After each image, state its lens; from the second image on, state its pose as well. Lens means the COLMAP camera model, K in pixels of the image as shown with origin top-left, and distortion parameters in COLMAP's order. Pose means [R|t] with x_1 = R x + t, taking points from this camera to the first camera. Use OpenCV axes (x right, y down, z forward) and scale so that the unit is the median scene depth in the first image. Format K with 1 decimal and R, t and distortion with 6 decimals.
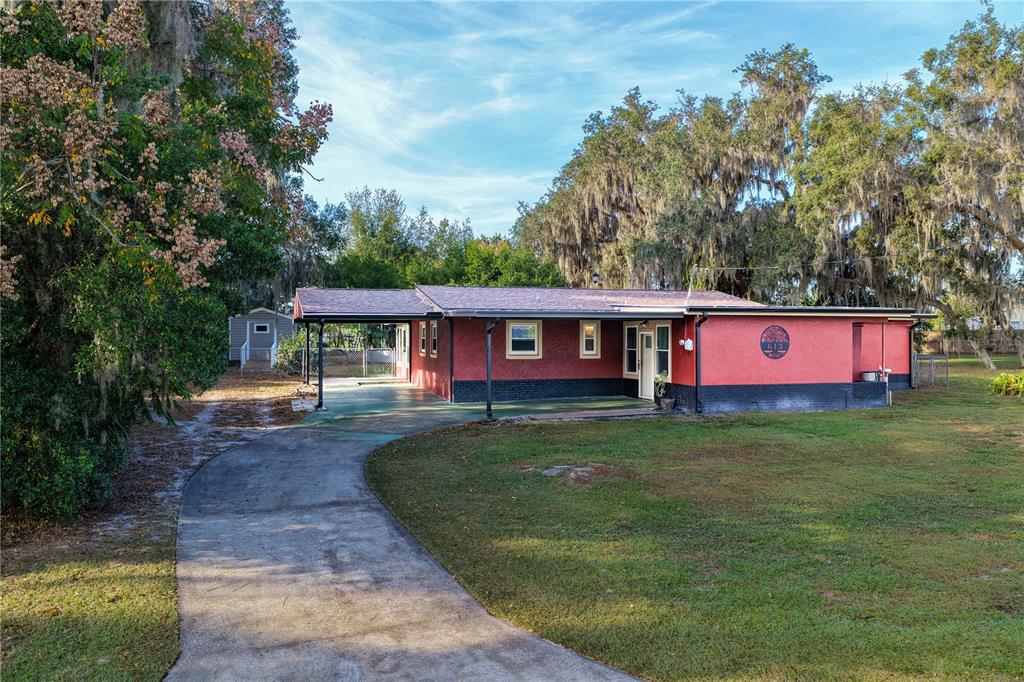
lens RADIAL K [[844.1, 0, 510.0], [0, 844.1, 336.6], [0, 0, 1]] dist [-0.002294, -0.009656]
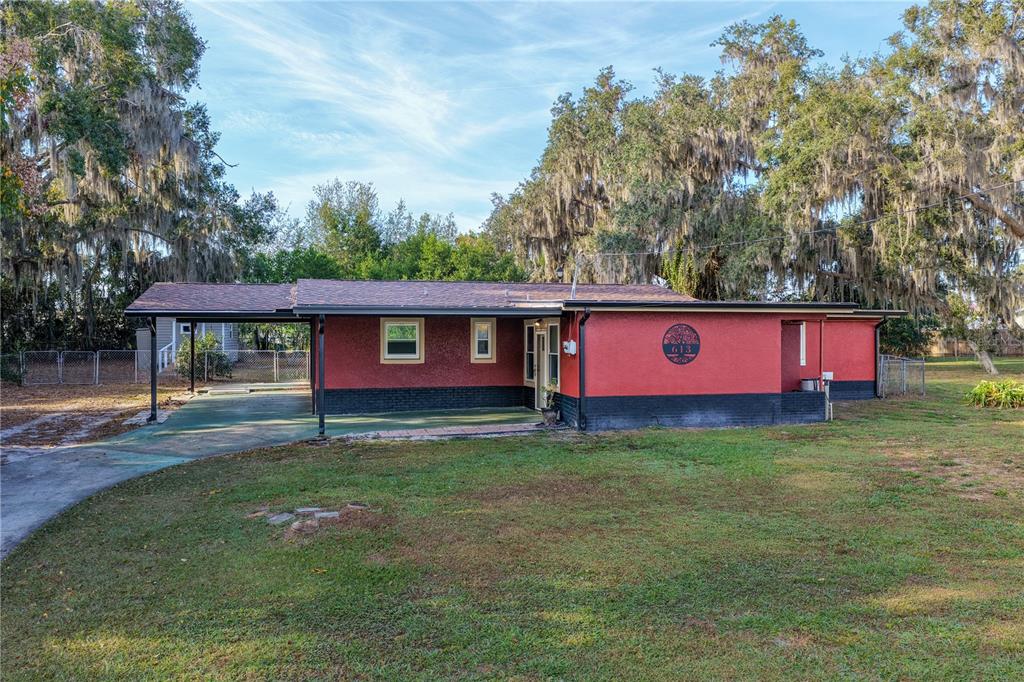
lens RADIAL K [[844.1, 0, 508.8], [0, 844.1, 336.8], [0, 0, 1]] dist [-0.002294, -0.009656]
pose [[0.998876, -0.001085, -0.047392, 0.134278], [0.001084, 0.999999, -0.000043, -0.000433], [0.047392, -0.000008, 0.998876, 0.120963]]
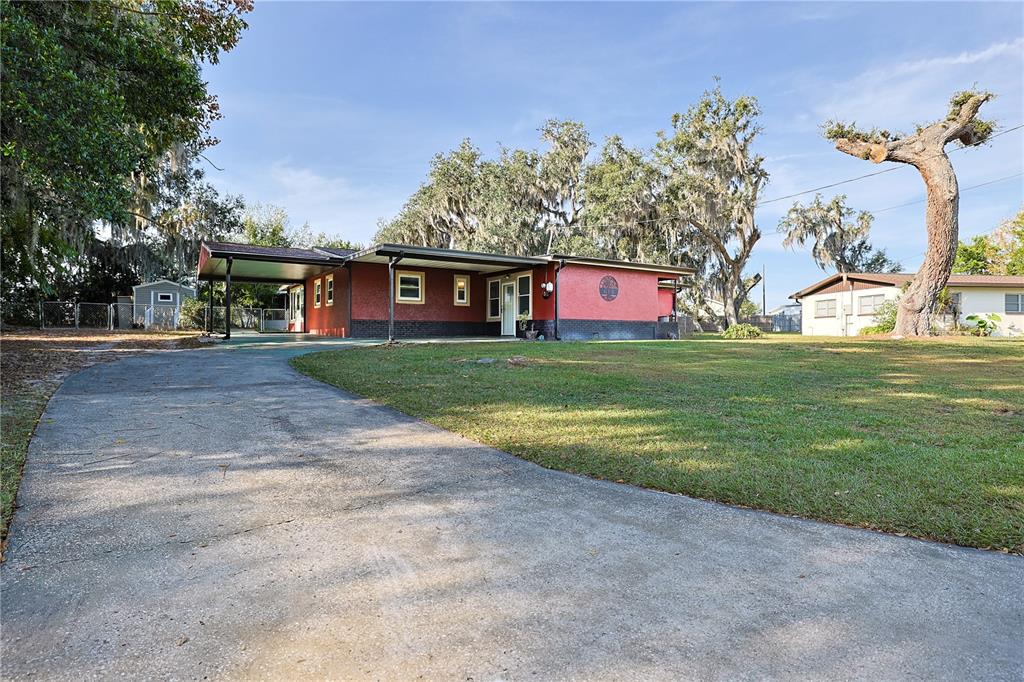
lens RADIAL K [[549.1, 0, 511.3], [0, 549.1, 336.1], [0, 0, 1]] dist [0.004311, -0.001013]
pose [[0.961291, 0.004863, 0.275493, -0.050442], [-0.004214, 0.999987, -0.002948, 0.061394], [-0.275504, 0.001673, 0.961298, 0.156636]]
